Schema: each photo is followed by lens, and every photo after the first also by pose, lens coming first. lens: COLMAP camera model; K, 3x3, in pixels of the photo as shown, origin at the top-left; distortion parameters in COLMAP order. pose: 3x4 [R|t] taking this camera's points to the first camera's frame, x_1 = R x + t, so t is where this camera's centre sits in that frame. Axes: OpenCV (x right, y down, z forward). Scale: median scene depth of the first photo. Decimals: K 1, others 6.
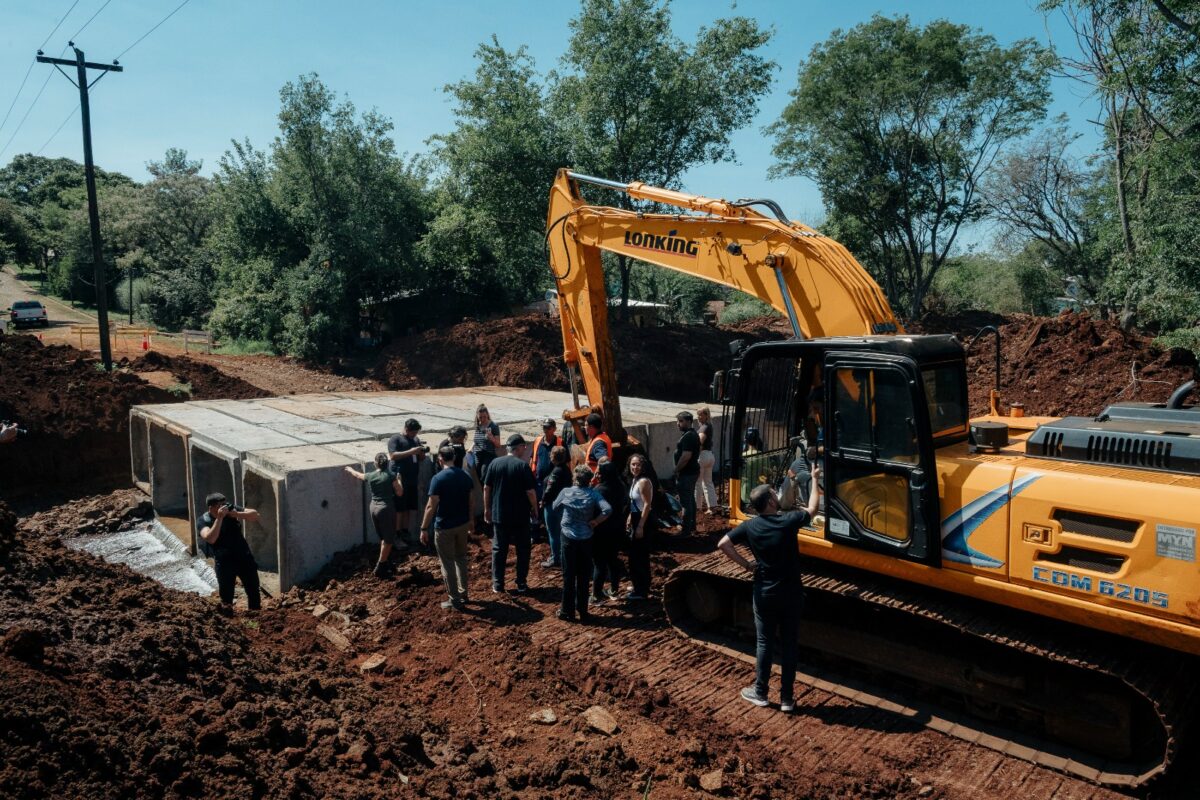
lens RADIAL K [[785.4, 0, 600.0], [0, 785.4, 400.0], [0, 0, 1]] dist [0.003476, -0.002015]
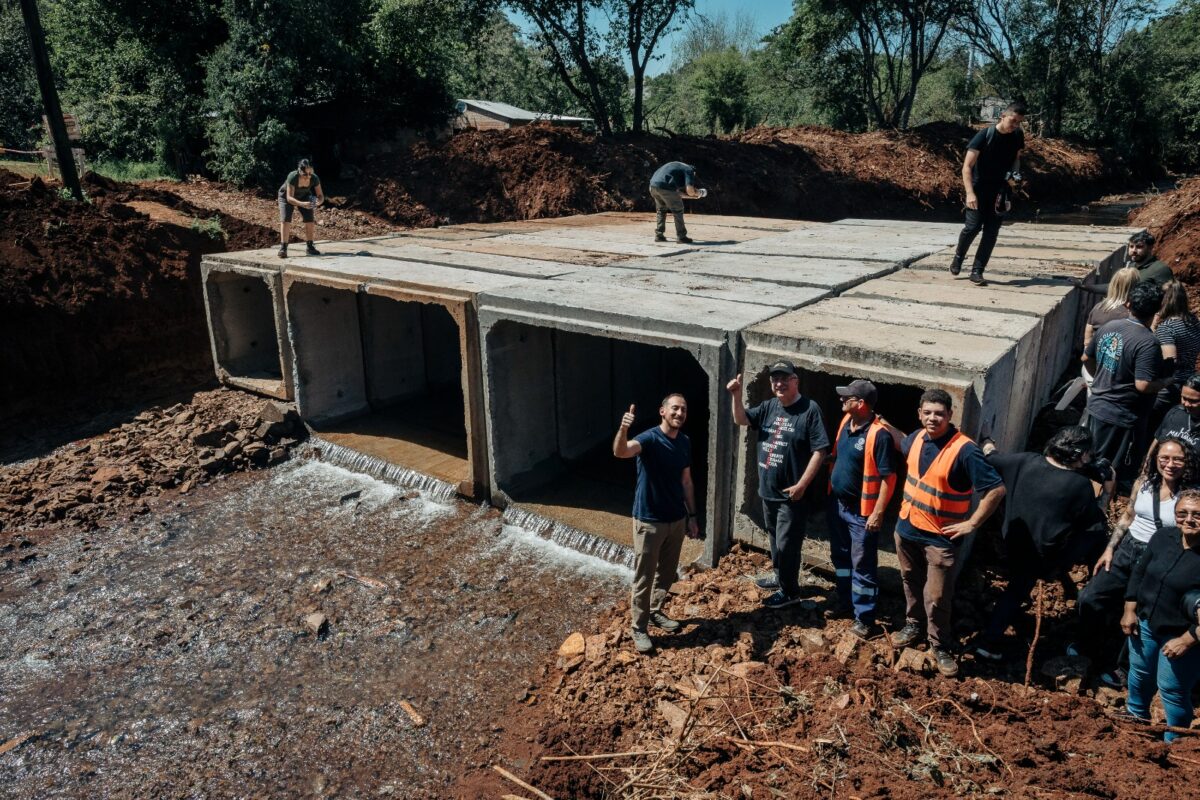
lens RADIAL K [[785.4, 0, 600.0], [0, 785.4, 400.0], [0, 0, 1]] dist [0.003476, -0.002015]
pose [[0.972861, -0.076691, 0.218311, -0.460352], [0.028805, 0.976279, 0.214593, -0.005546], [-0.229589, -0.202481, 0.951993, 0.342973]]
